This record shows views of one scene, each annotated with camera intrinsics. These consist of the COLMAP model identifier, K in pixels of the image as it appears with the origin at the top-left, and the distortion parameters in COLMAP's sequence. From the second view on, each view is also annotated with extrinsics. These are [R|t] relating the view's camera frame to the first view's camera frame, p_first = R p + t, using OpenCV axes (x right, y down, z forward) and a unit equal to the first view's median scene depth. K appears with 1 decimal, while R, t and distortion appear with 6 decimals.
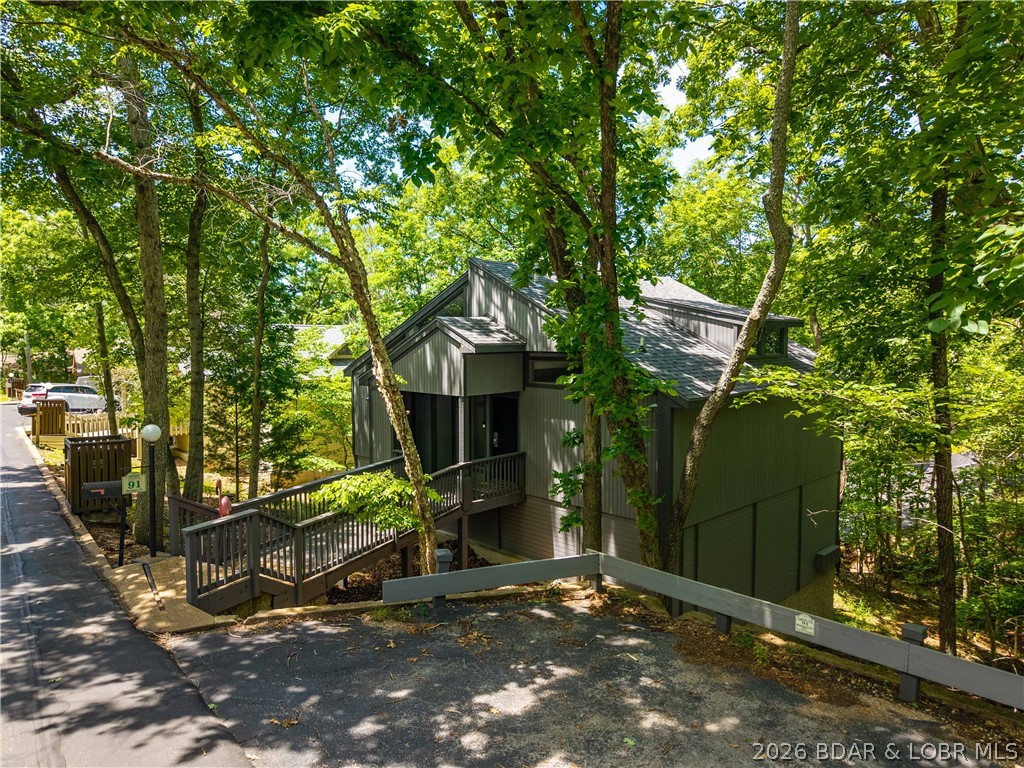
lens RADIAL K [[677.4, 0, 509.2], [0, 677.4, 381.2], [0, 0, 1]] dist [0.008827, -0.000363]
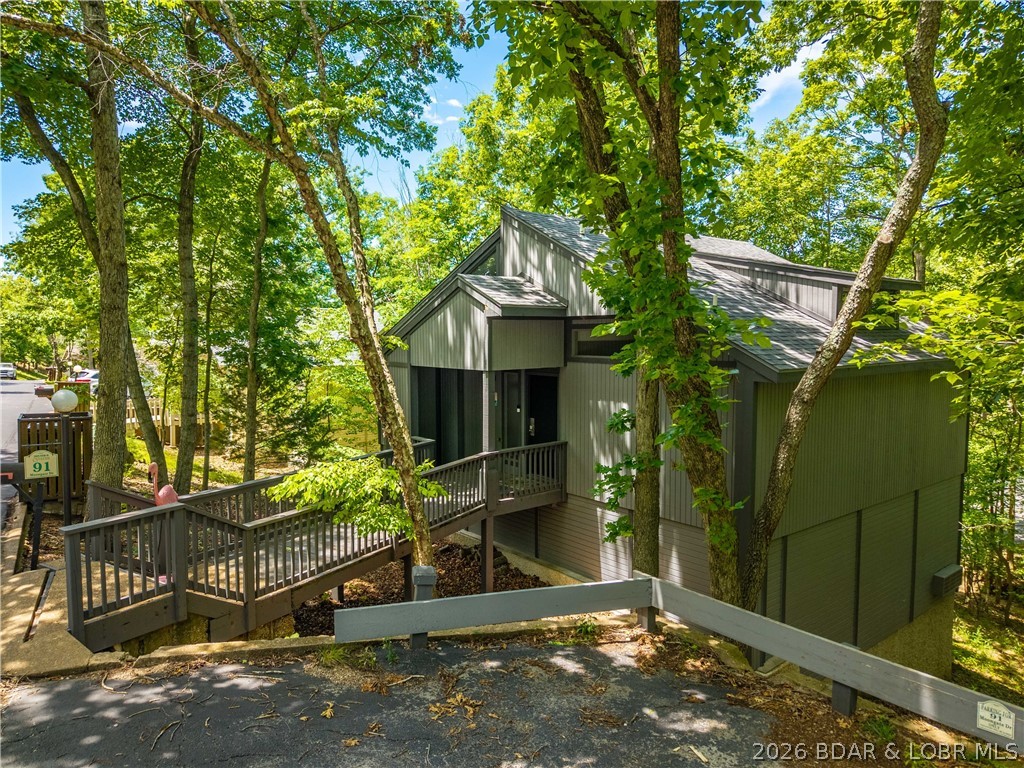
lens RADIAL K [[677.4, 0, 509.2], [0, 677.4, 381.2], [0, 0, 1]] dist [0.008827, -0.000363]
pose [[0.995544, 0.007665, -0.093982, 0.044929], [-0.007560, 0.999970, 0.001475, 0.044980], [0.093991, -0.000758, 0.995573, 0.256460]]
